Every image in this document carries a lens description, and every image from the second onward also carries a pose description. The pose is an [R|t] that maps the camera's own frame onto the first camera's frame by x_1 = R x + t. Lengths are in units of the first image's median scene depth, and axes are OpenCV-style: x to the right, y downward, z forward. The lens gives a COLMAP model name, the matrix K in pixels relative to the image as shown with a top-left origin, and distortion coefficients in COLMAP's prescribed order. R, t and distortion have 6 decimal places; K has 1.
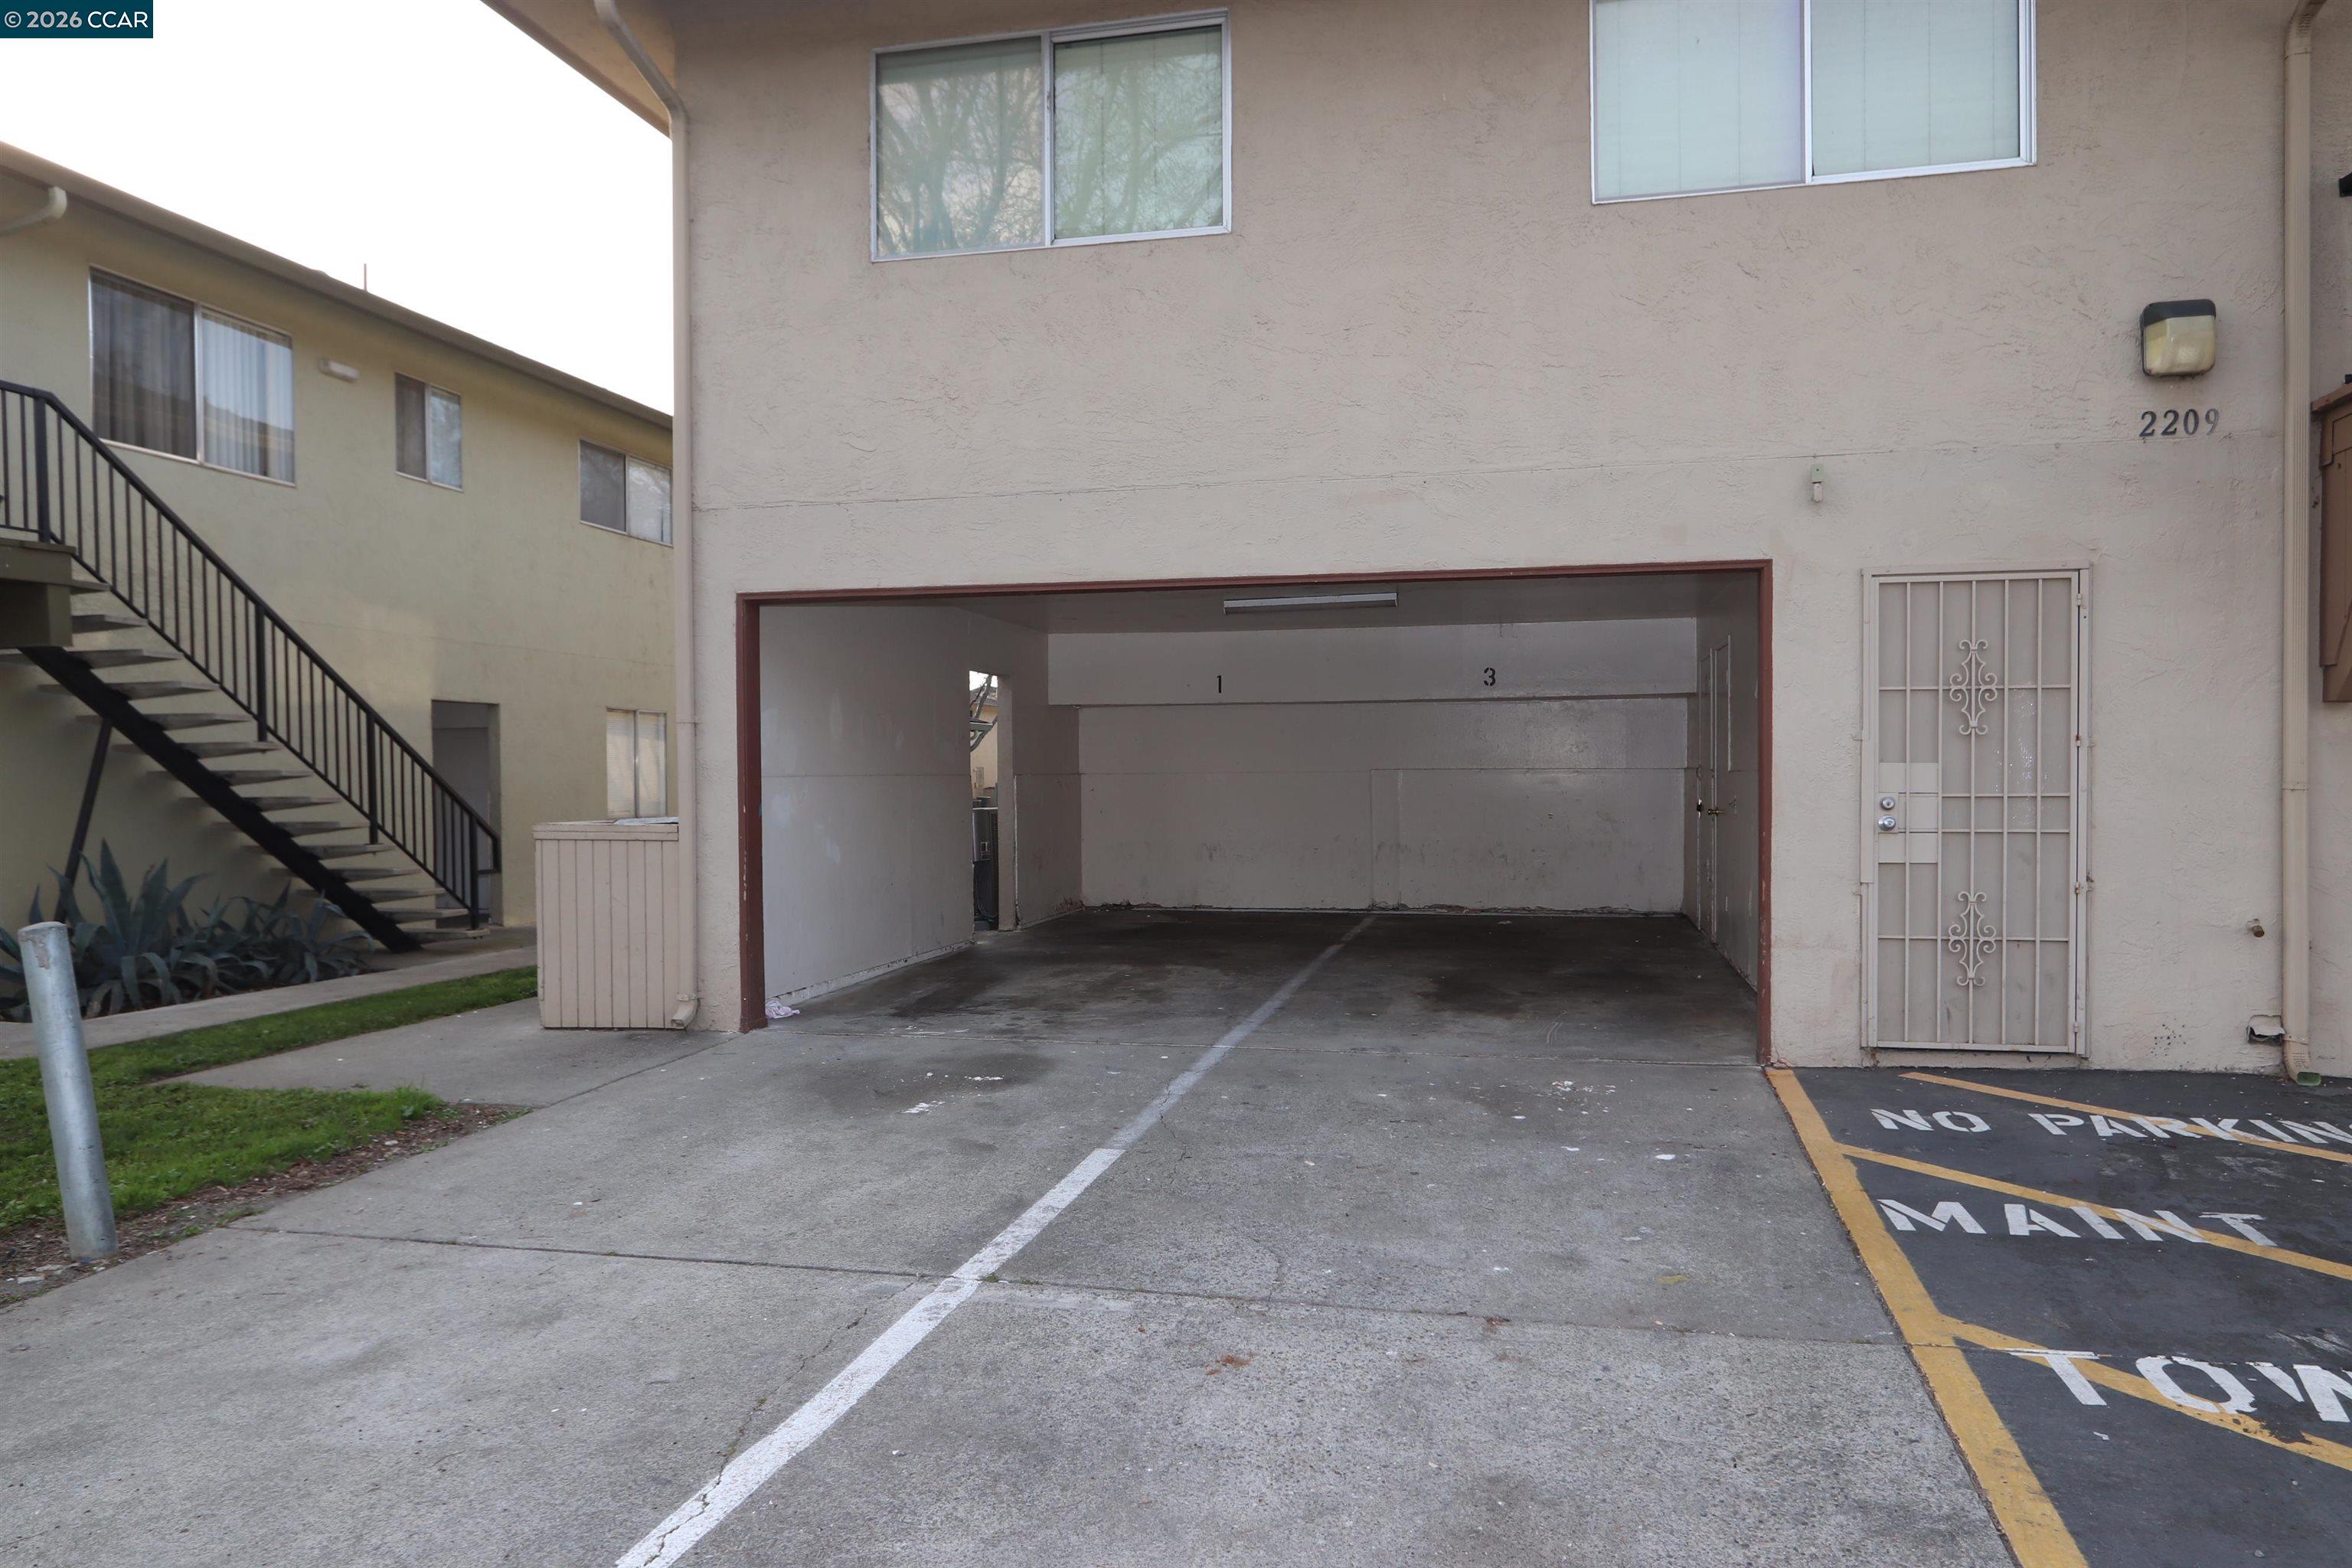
lens RADIAL K [[1607.7, 0, 1177.8], [0, 1607.7, 785.9], [0, 0, 1]] dist [0.002524, 0.002468]
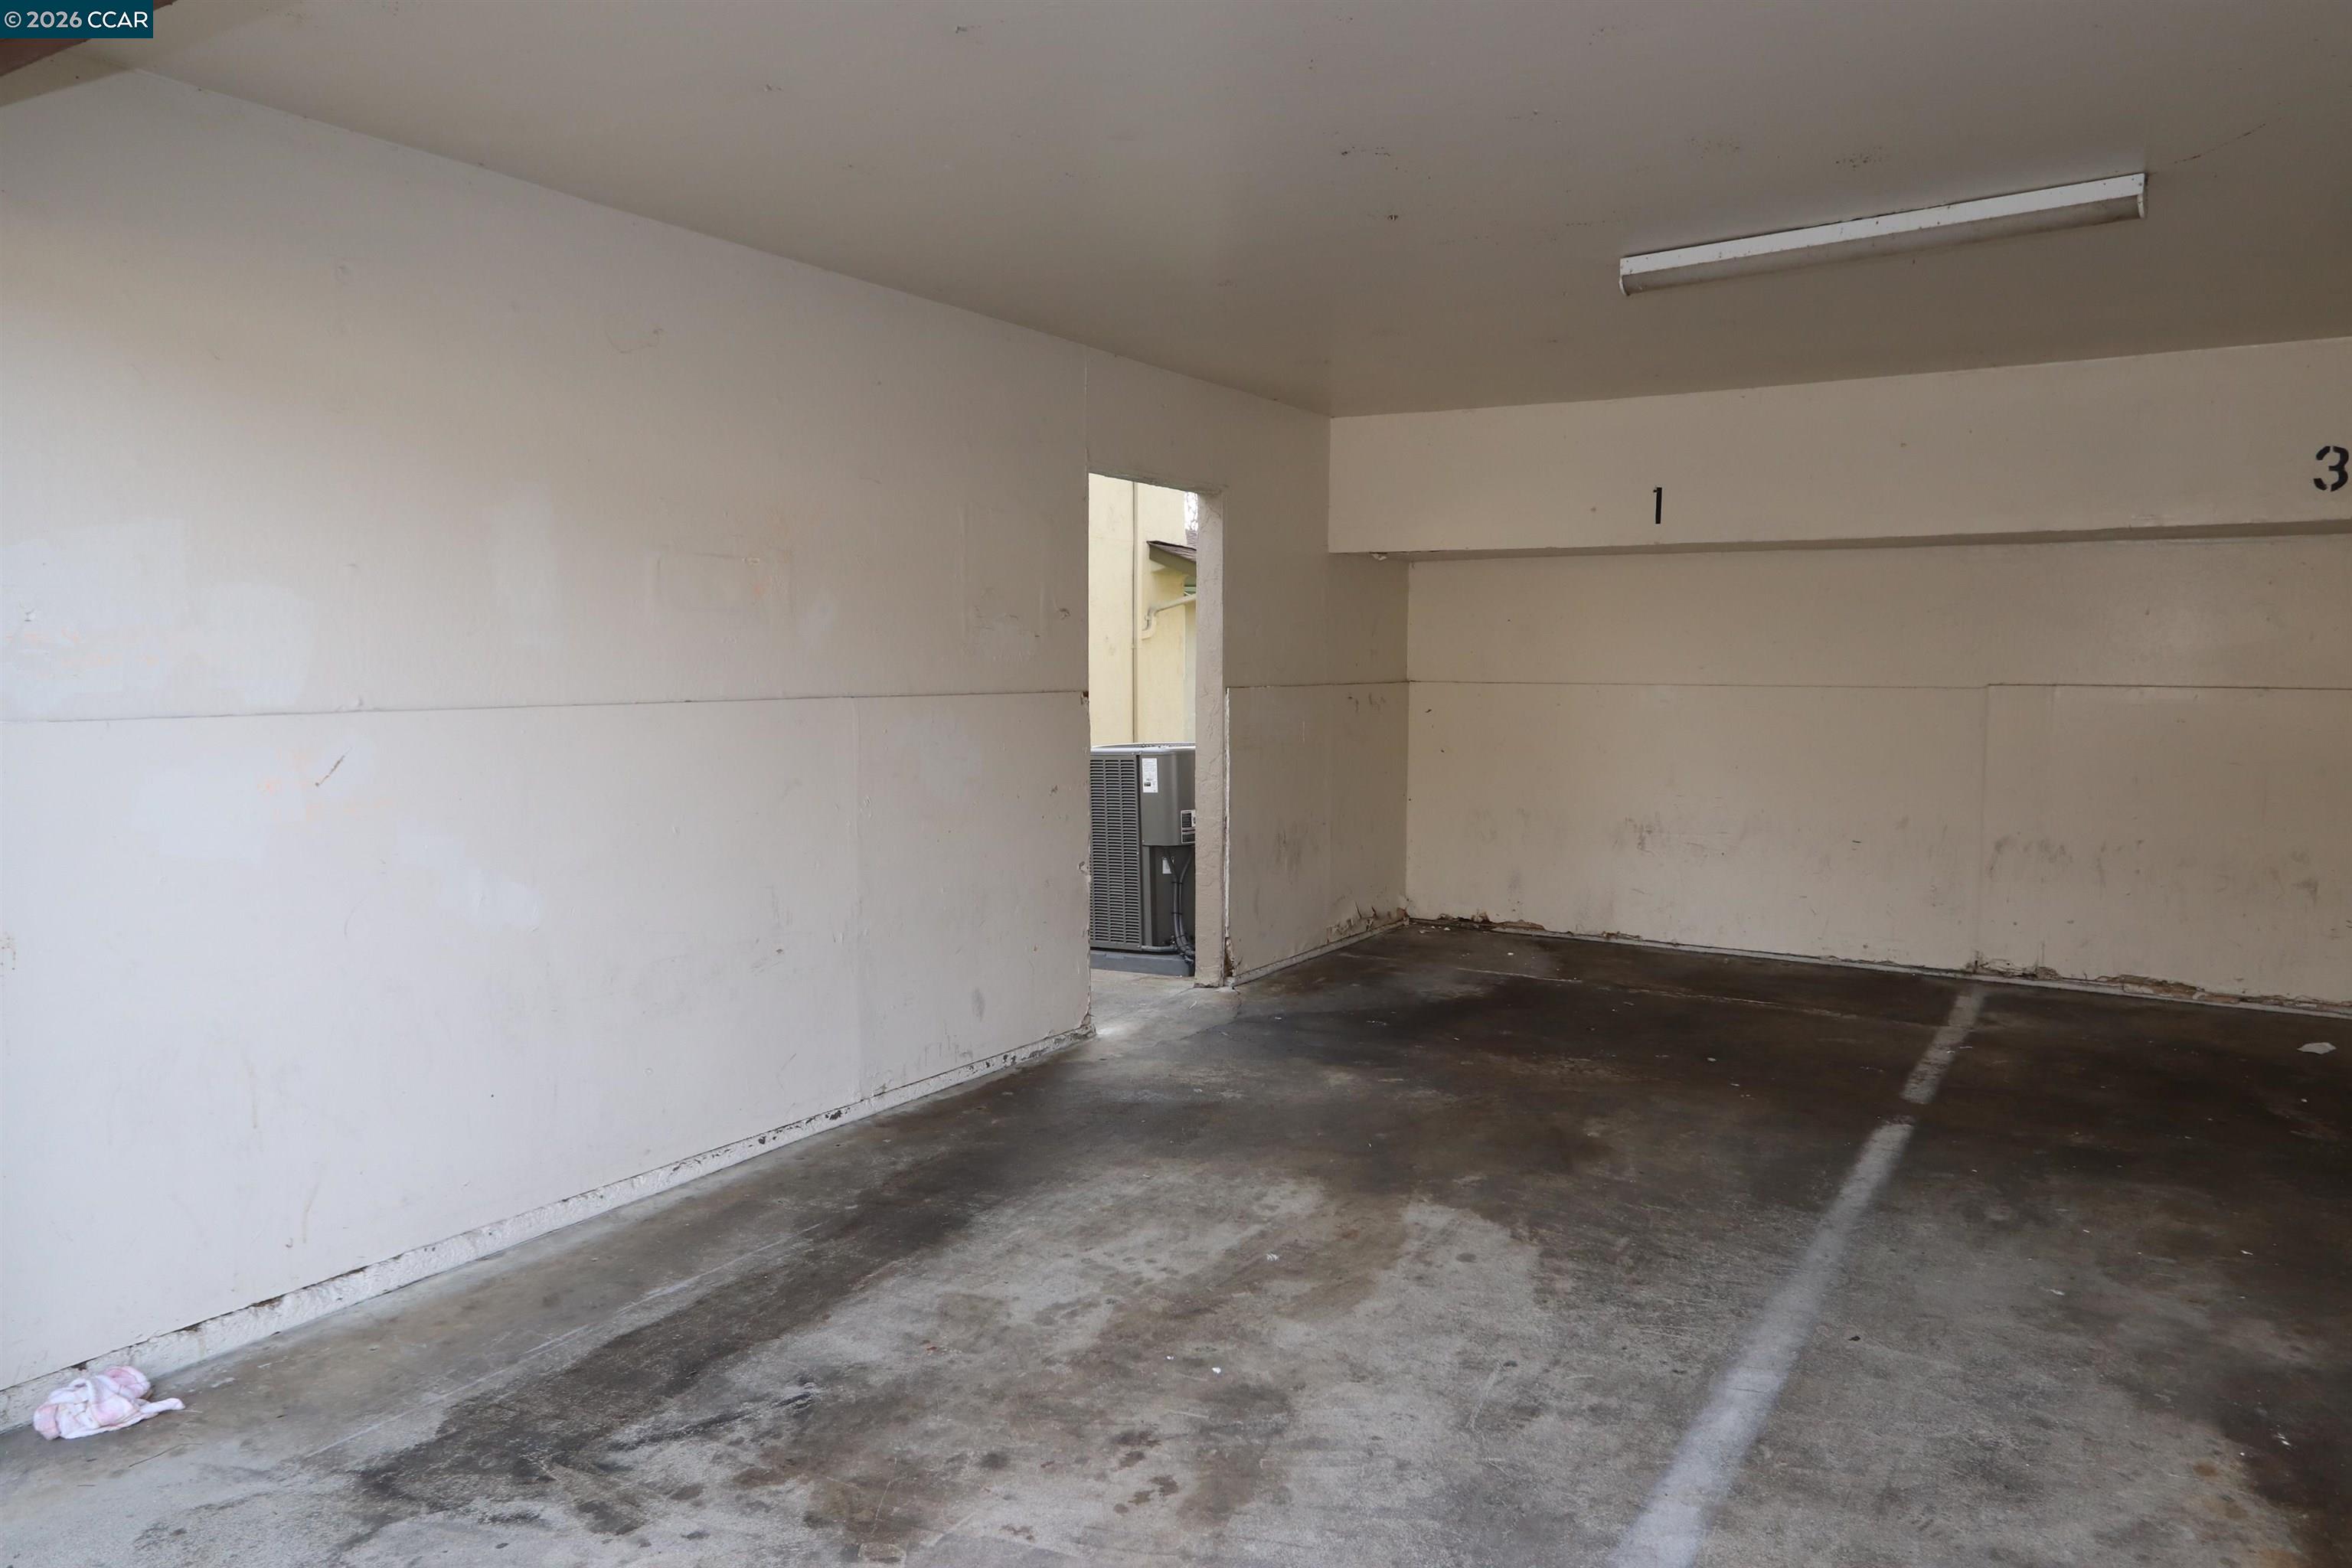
lens RADIAL K [[1607.7, 0, 1176.5], [0, 1607.7, 802.0], [0, 0, 1]] dist [0.002524, 0.002468]
pose [[0.947606, 0.040359, -0.316883, 0.044770], [-0.014120, 0.996309, 0.084670, -0.012809], [0.319131, -0.075759, 0.944678, 0.475969]]
